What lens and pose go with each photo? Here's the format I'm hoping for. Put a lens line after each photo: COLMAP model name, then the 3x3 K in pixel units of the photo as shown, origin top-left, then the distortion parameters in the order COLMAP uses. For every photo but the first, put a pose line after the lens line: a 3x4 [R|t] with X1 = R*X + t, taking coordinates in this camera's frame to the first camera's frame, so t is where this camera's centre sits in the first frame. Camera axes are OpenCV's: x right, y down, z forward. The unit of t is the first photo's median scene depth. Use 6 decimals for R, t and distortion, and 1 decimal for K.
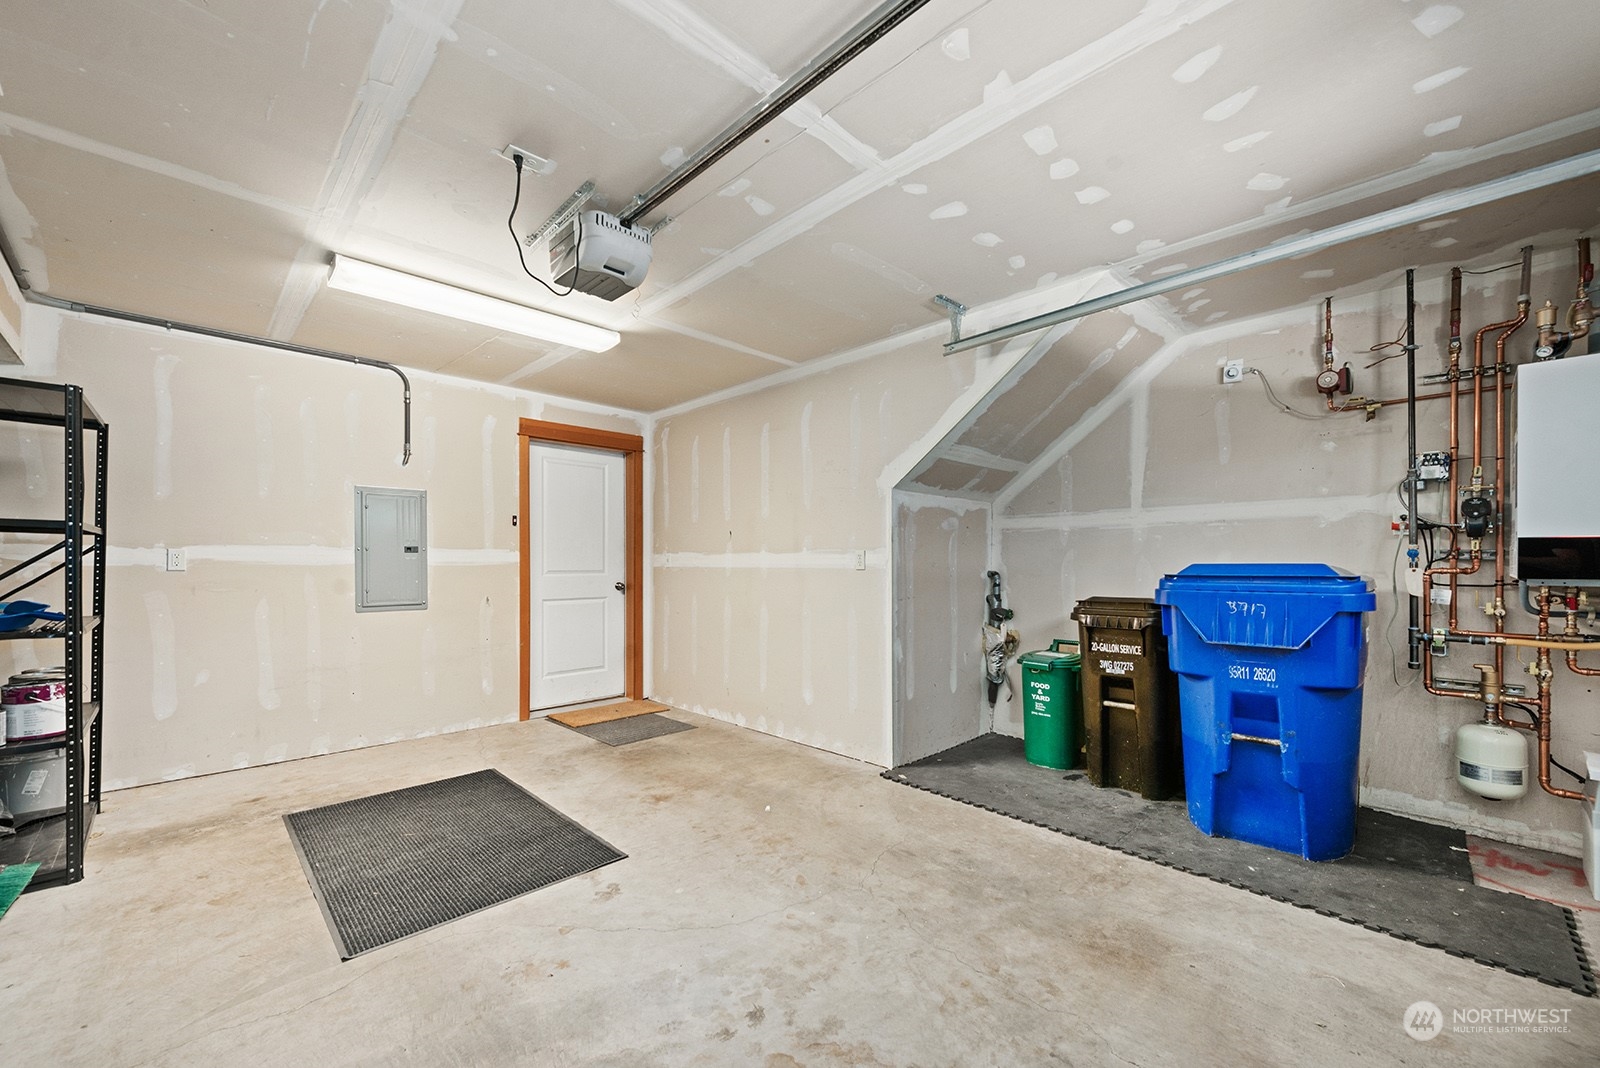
lens RADIAL K [[633.8, 0, 796.1], [0, 633.8, 563.2], [0, 0, 1]] dist [0.012186, -0.000756]
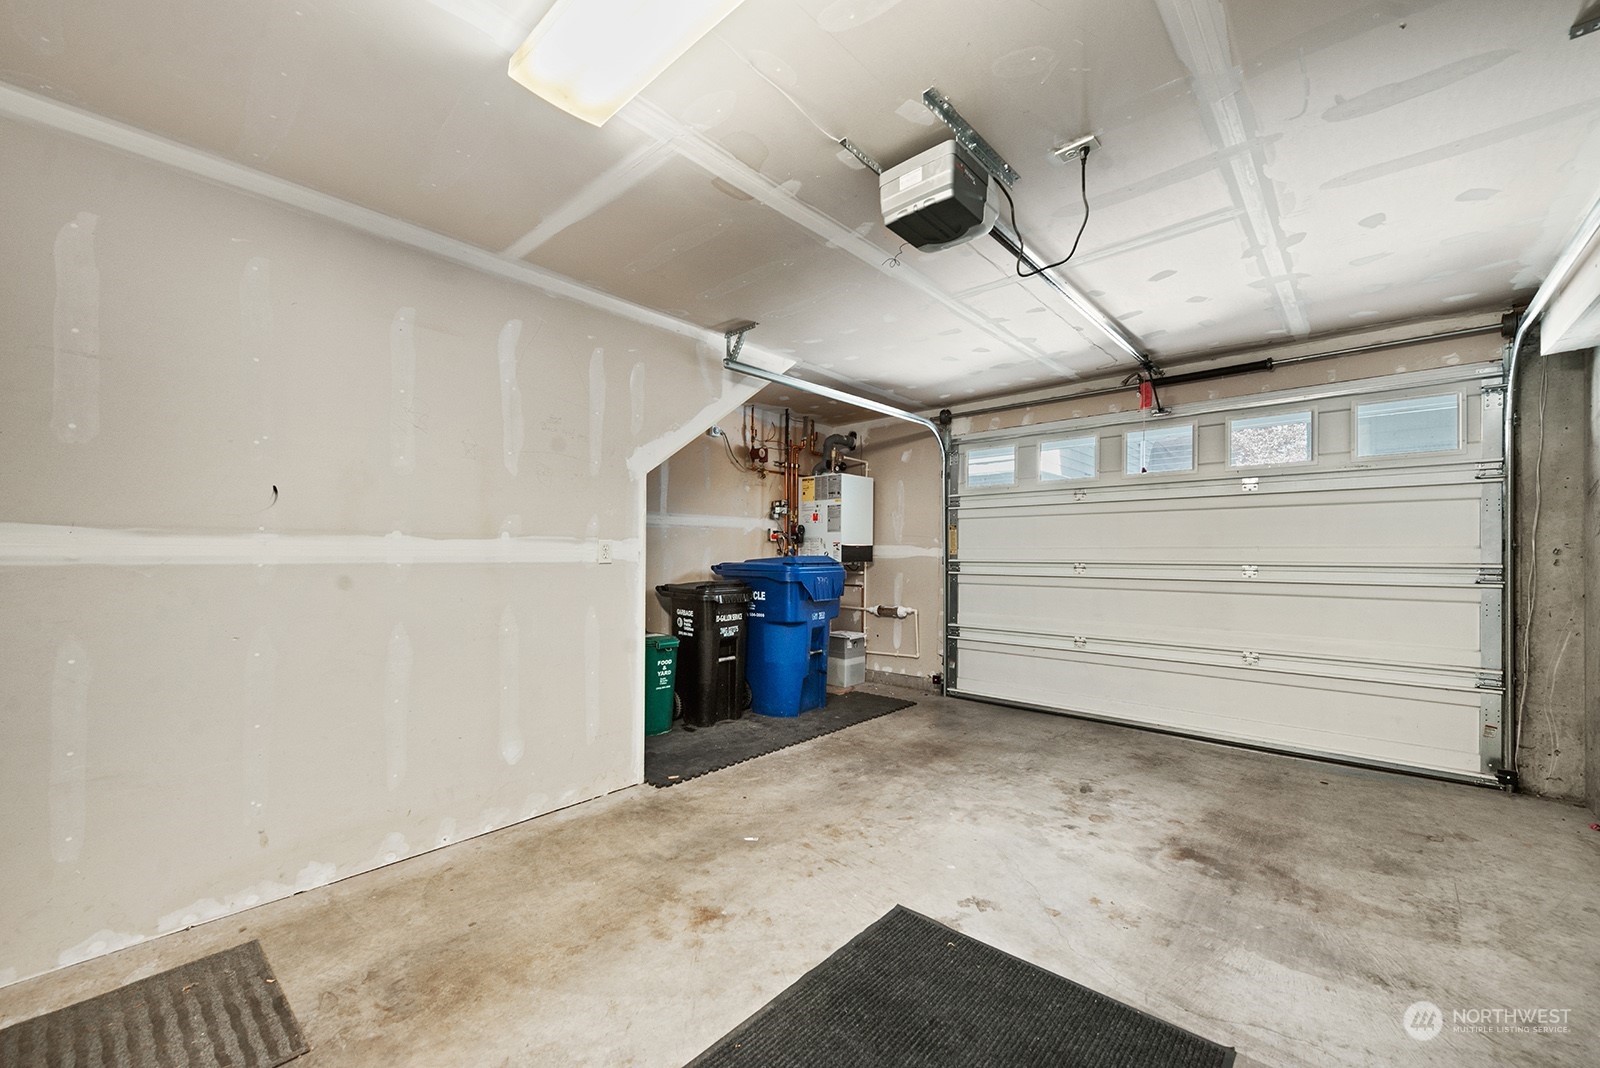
lens RADIAL K [[633.8, 0, 798.6], [0, 633.8, 549.2], [0, 0, 1]] dist [0.012186, -0.000756]
pose [[-0.073553, 0.008732, 0.997253, -0.904335], [-0.002136, 0.999958, -0.008913, -0.001518], [-0.997289, -0.002786, -0.073532, 0.986001]]
